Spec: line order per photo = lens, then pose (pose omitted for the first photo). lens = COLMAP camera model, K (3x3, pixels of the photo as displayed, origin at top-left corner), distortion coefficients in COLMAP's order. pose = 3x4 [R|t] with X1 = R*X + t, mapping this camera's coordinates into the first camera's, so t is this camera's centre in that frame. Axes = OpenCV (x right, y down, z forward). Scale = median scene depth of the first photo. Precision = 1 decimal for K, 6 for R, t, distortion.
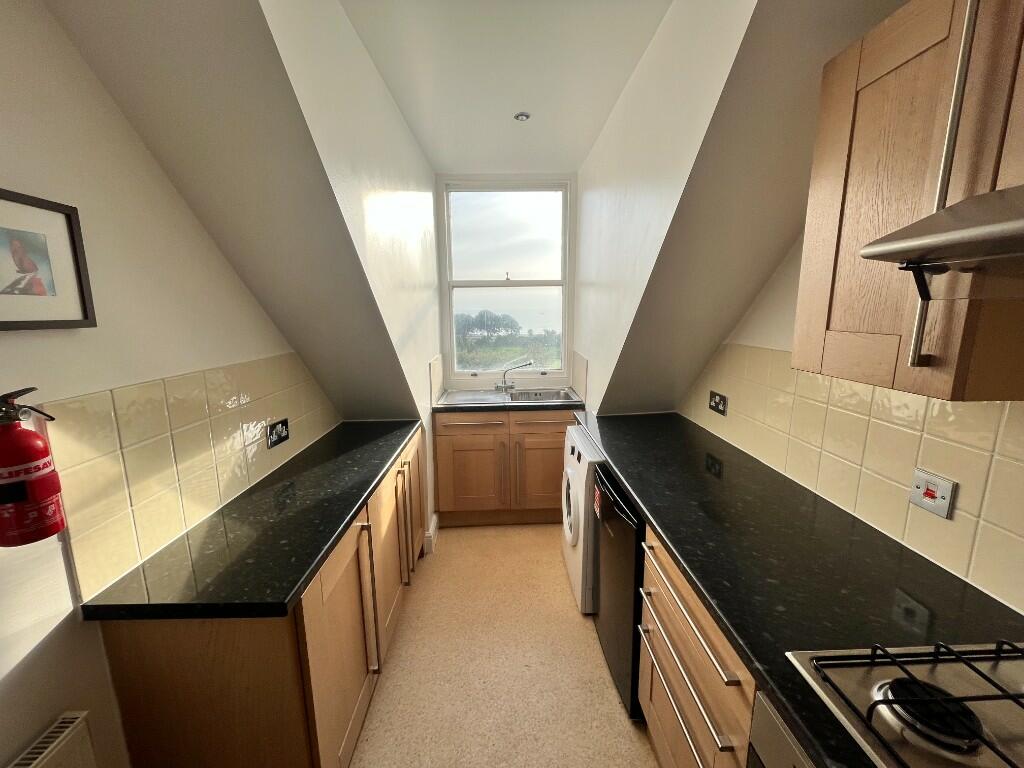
lens RADIAL K [[415.0, 0, 513.2], [0, 415.0, 384.6], [0, 0, 1]] dist [0.003993, -0.000067]
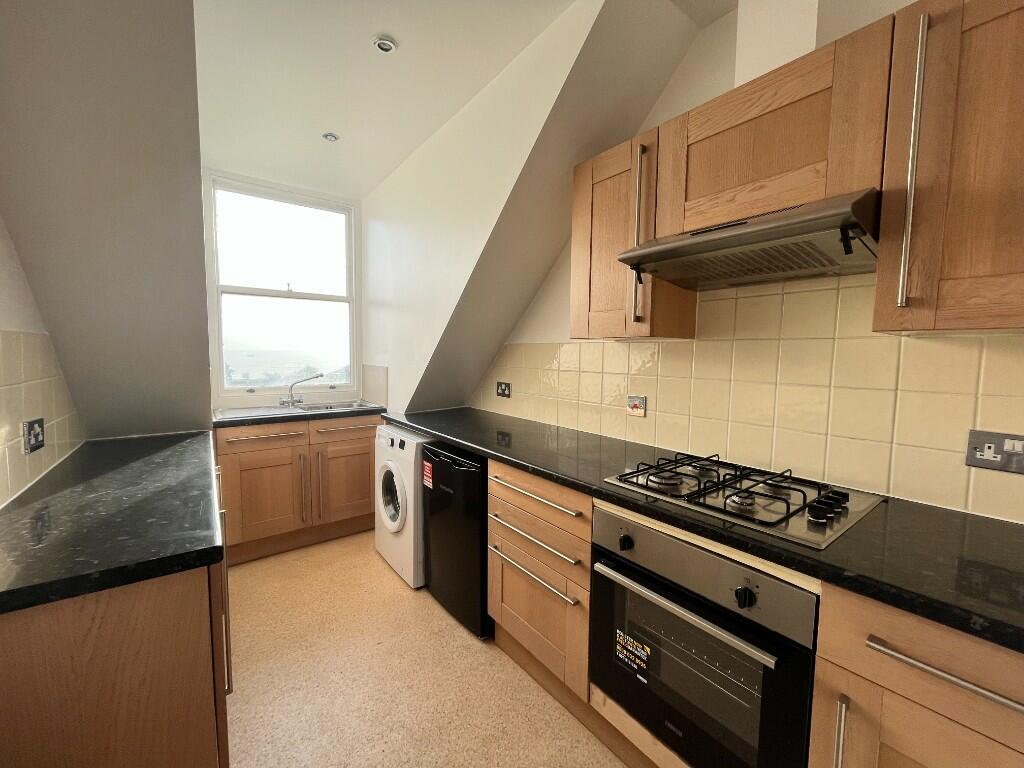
lens RADIAL K [[415.0, 0, 512.9], [0, 415.0, 382.2], [0, 0, 1]] dist [0.003993, -0.000067]
pose [[0.815607, -0.024725, 0.578078, -0.240334], [0.087083, 0.992952, -0.080396, 0.126991], [-0.572016, 0.115912, 0.812011, -0.088192]]
